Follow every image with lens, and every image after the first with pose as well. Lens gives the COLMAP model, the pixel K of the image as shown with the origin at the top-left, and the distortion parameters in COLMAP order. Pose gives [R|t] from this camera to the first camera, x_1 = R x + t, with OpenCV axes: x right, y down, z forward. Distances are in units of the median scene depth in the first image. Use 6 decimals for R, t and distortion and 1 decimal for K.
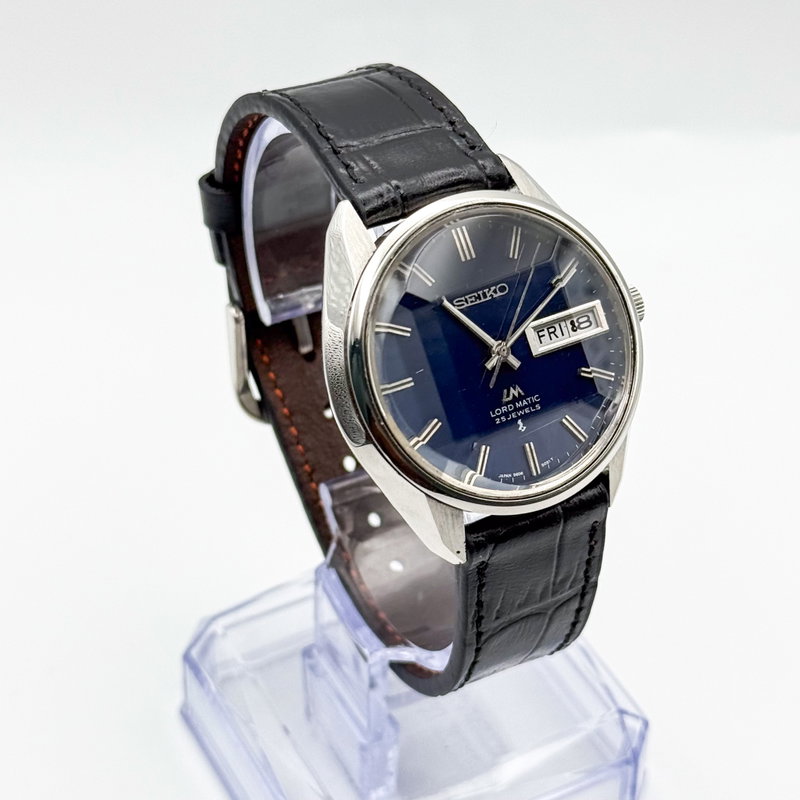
lens RADIAL K [[2020.2, 0, 407.1], [0, 2020.2, 399.3], [0, 0, 1]] dist [0.402714, 0.000000]
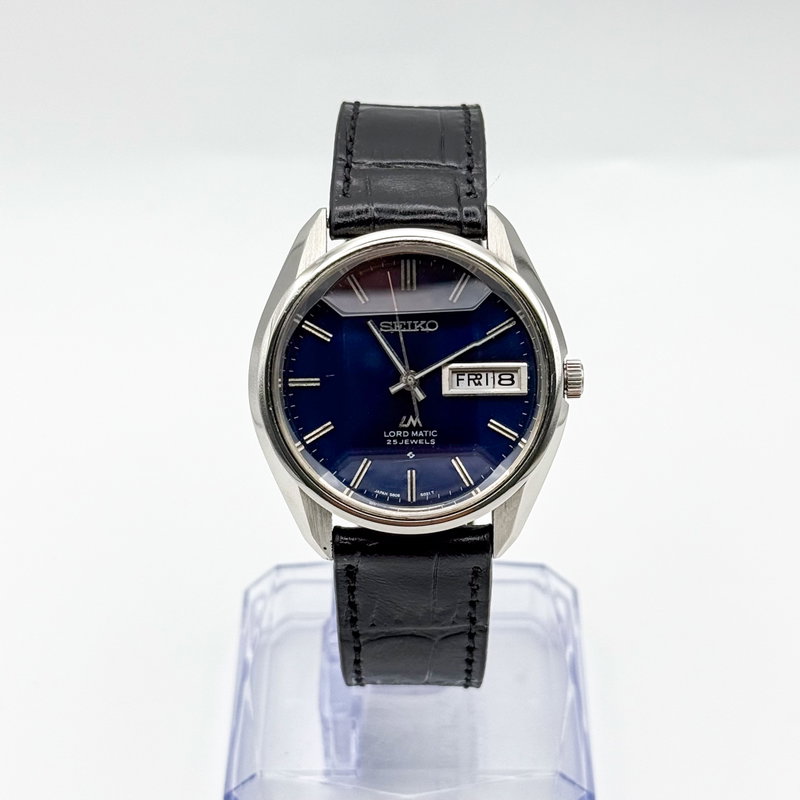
lens RADIAL K [[2020.2, 0, 400.1], [0, 2020.2, 394.3], [0, 0, 1]] dist [0.402714, 0.000000]
pose [[0.882715, 0.285721, -0.373066, 0.427430], [-0.290225, 0.955882, 0.045380, -0.061641], [0.369573, 0.068216, 0.926694, 0.011028]]
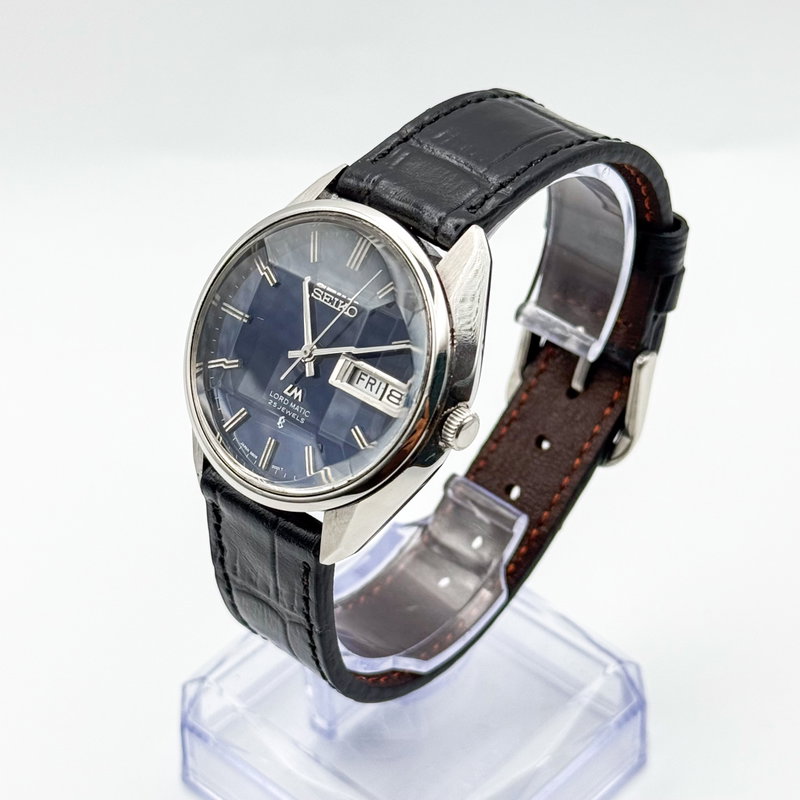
lens RADIAL K [[2020.2, 0, 397.8], [0, 2020.2, 401.0], [0, 0, 1]] dist [0.402714, 0.000000]
pose [[0.339411, 0.583119, -0.738087, 0.810527], [-0.588479, 0.743776, 0.317001, -0.347871], [0.733821, 0.326755, 0.595599, 0.413961]]
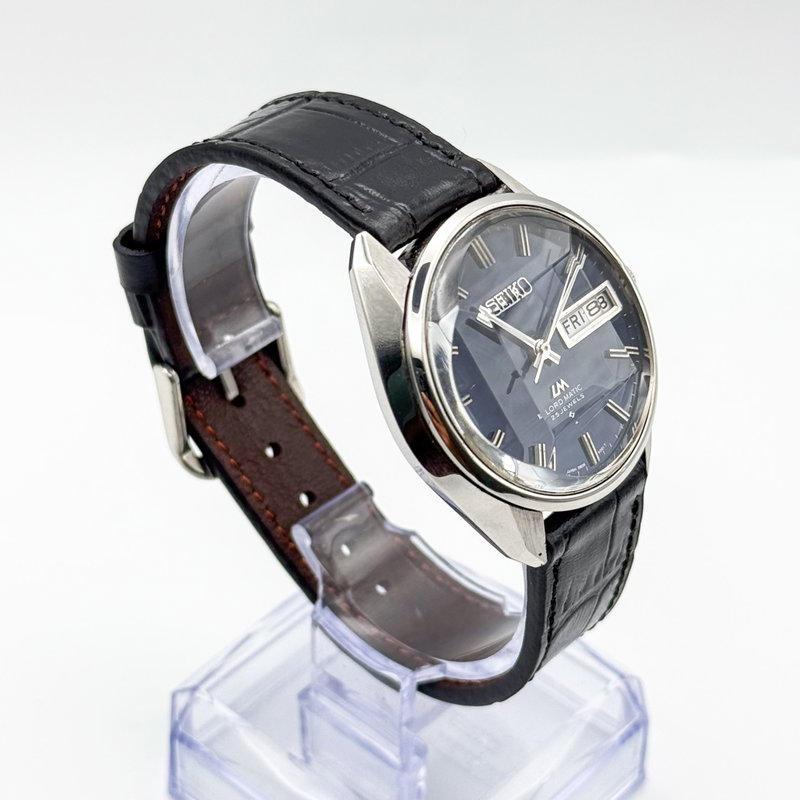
lens RADIAL K [[2020.2, 0, 394.4], [0, 2020.2, 406.4], [0, 0, 1]] dist [0.402714, 0.000000]
pose [[0.943712, -0.211249, 0.254522, -0.275839], [0.210036, 0.977161, 0.032259, -0.042490], [-0.255523, 0.023015, 0.966529, 0.045677]]
